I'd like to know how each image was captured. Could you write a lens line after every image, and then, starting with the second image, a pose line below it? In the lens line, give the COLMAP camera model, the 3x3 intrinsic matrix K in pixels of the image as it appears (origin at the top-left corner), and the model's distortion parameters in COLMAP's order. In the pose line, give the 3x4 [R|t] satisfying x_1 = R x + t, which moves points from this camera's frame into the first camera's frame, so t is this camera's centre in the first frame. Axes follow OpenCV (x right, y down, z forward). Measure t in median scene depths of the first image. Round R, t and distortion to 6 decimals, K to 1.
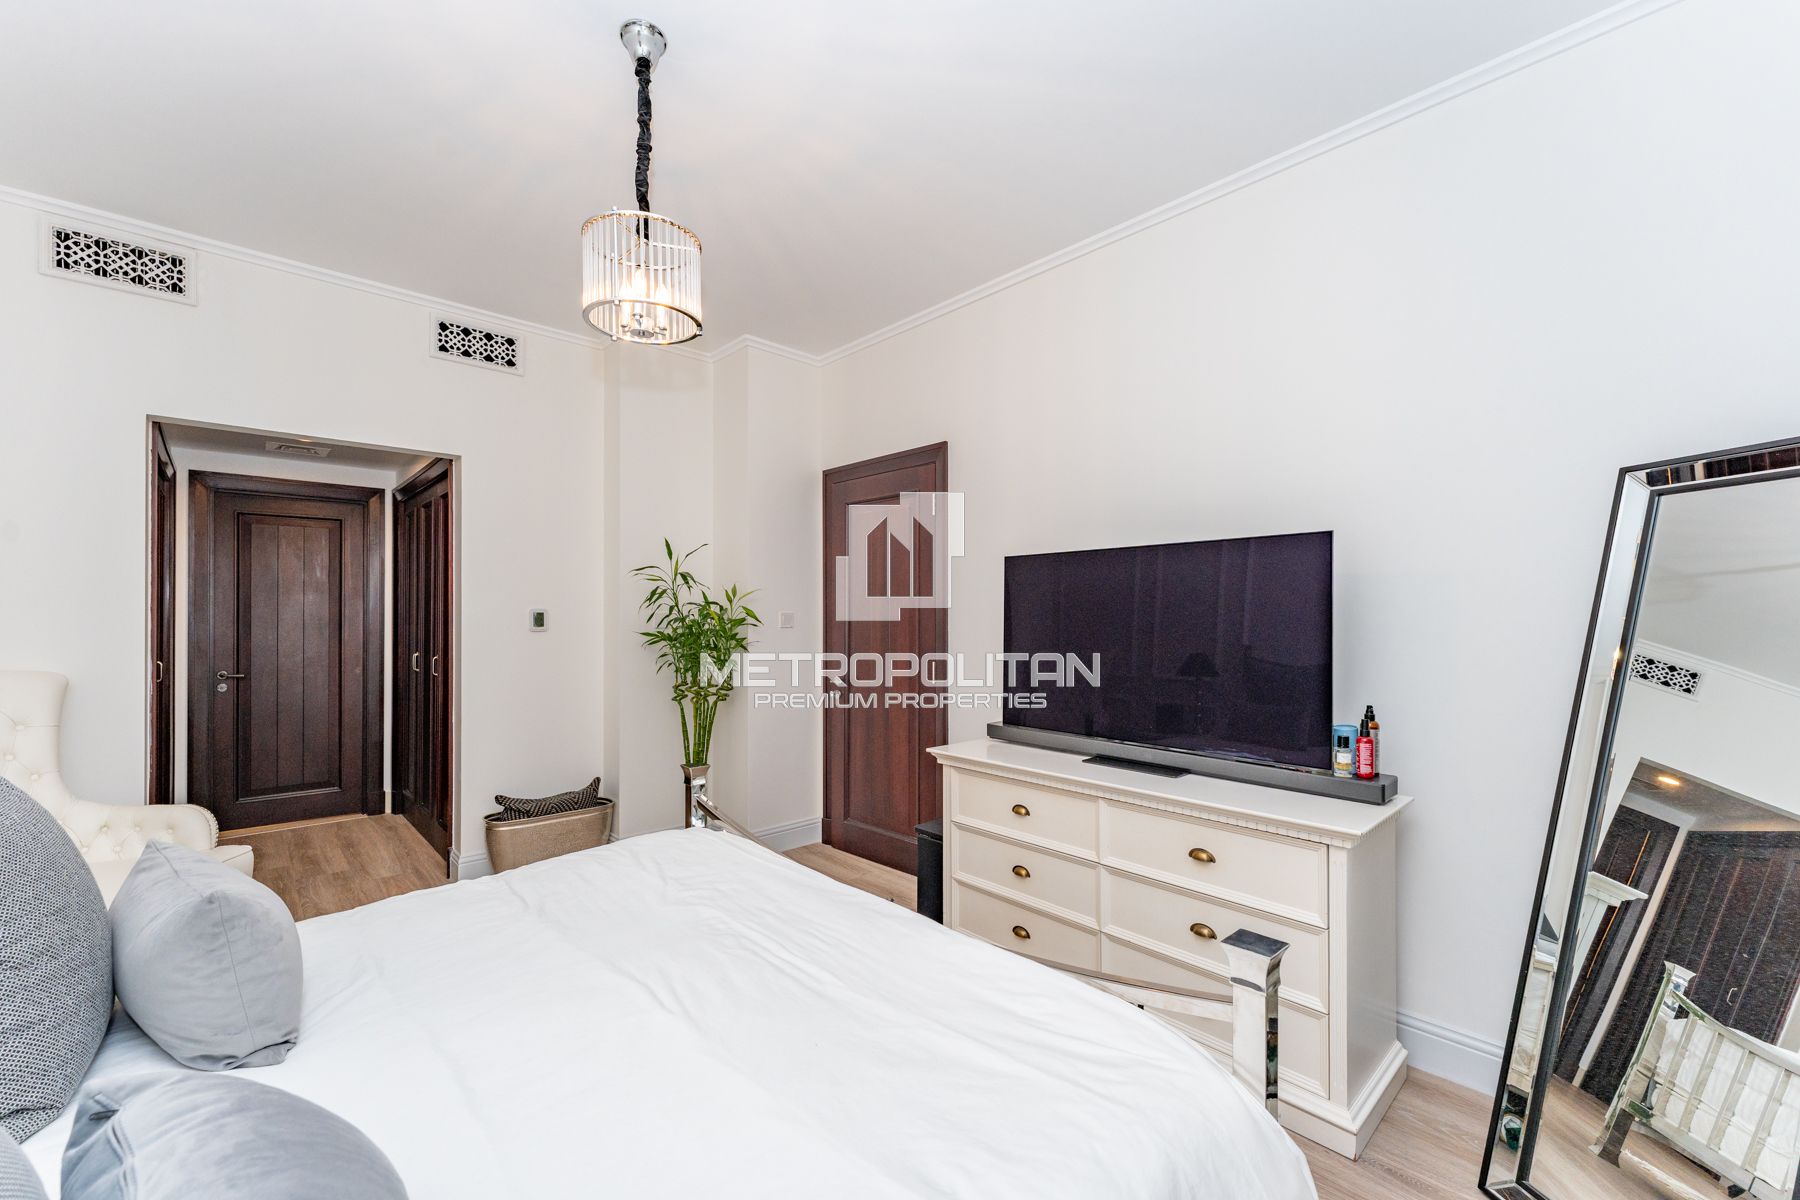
lens RADIAL K [[731.5, 0, 890.7], [0, 731.5, 614.6], [0, 0, 1]] dist [0.000211, 0.000057]
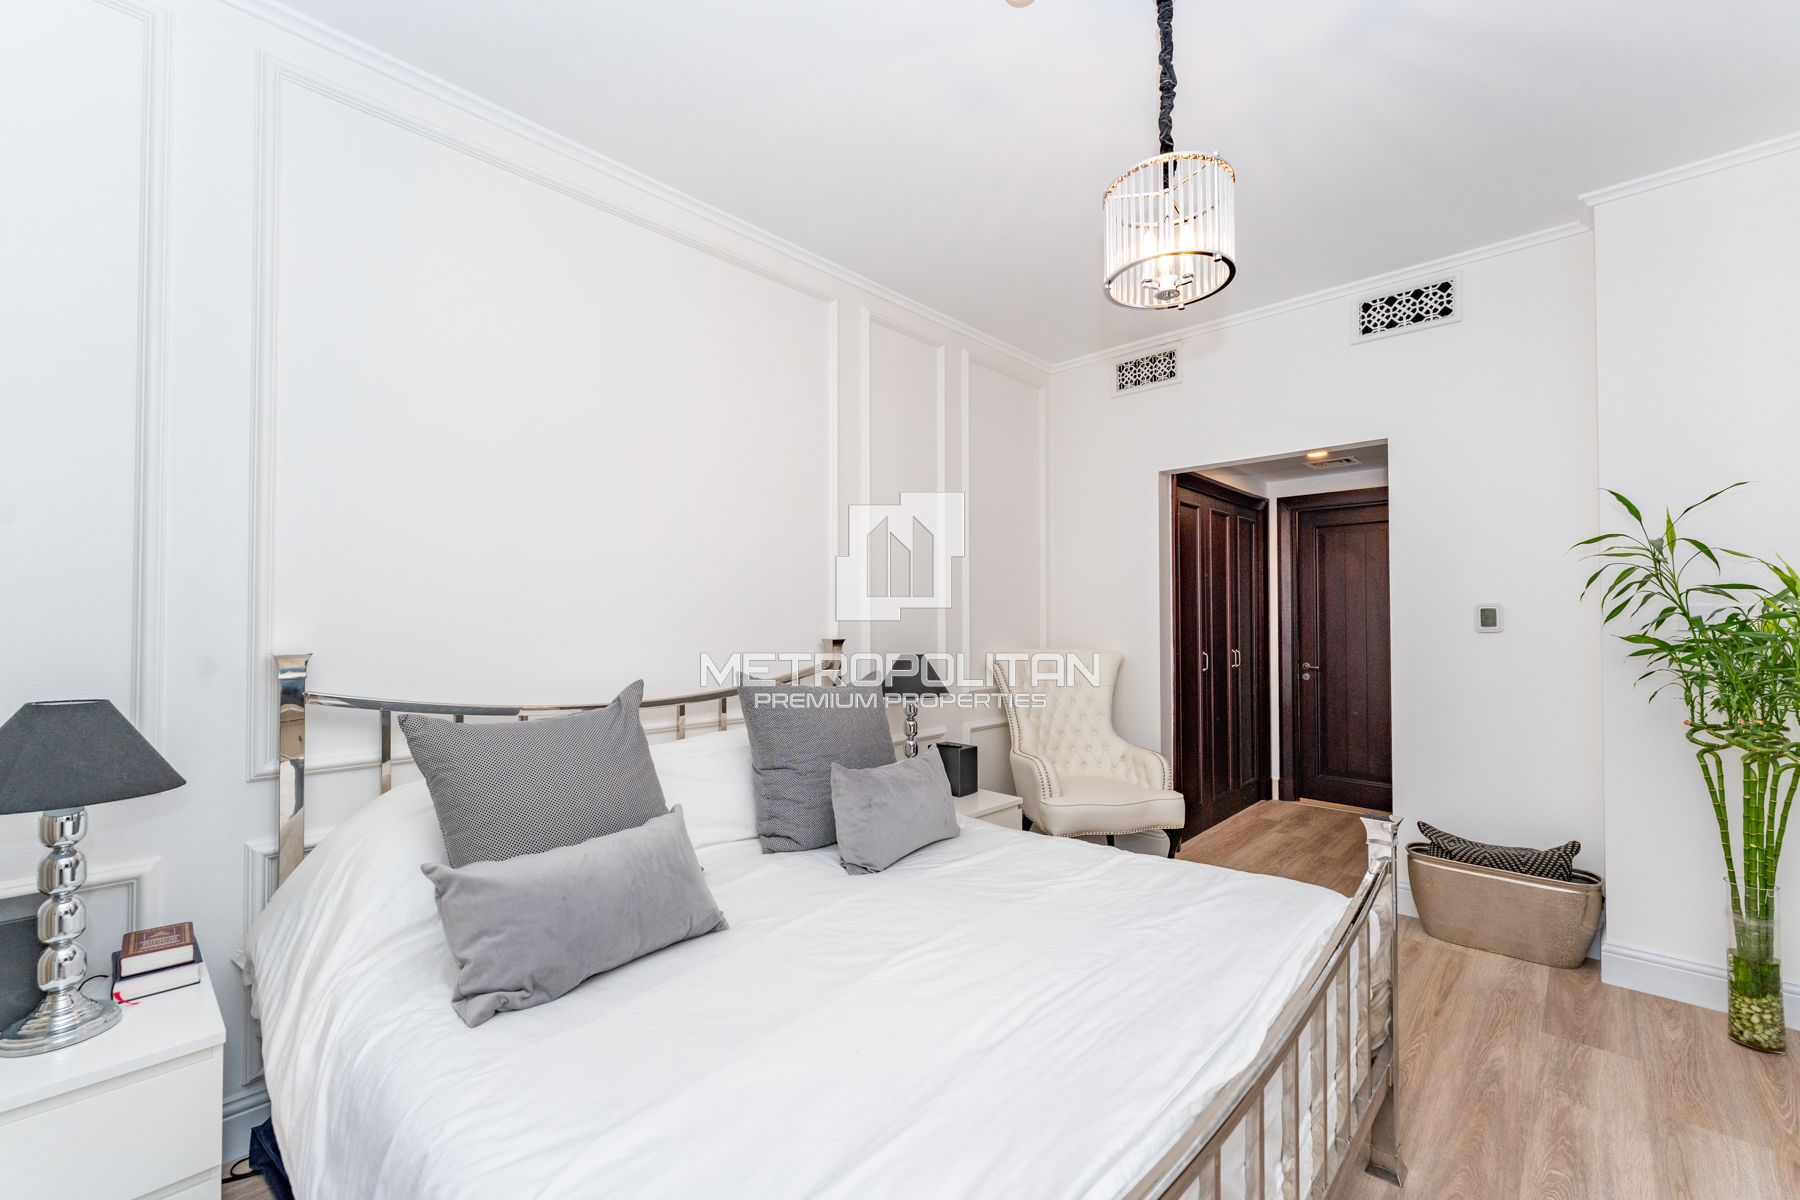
lens RADIAL K [[731.5, 0, 890.7], [0, 731.5, 614.6], [0, 0, 1]] dist [0.000211, 0.000057]
pose [[0.064082, -0.006877, -0.997921, 0.282460], [0.004540, 0.999968, -0.006599, 0.005838], [0.997934, -0.004108, 0.064111, 0.320665]]
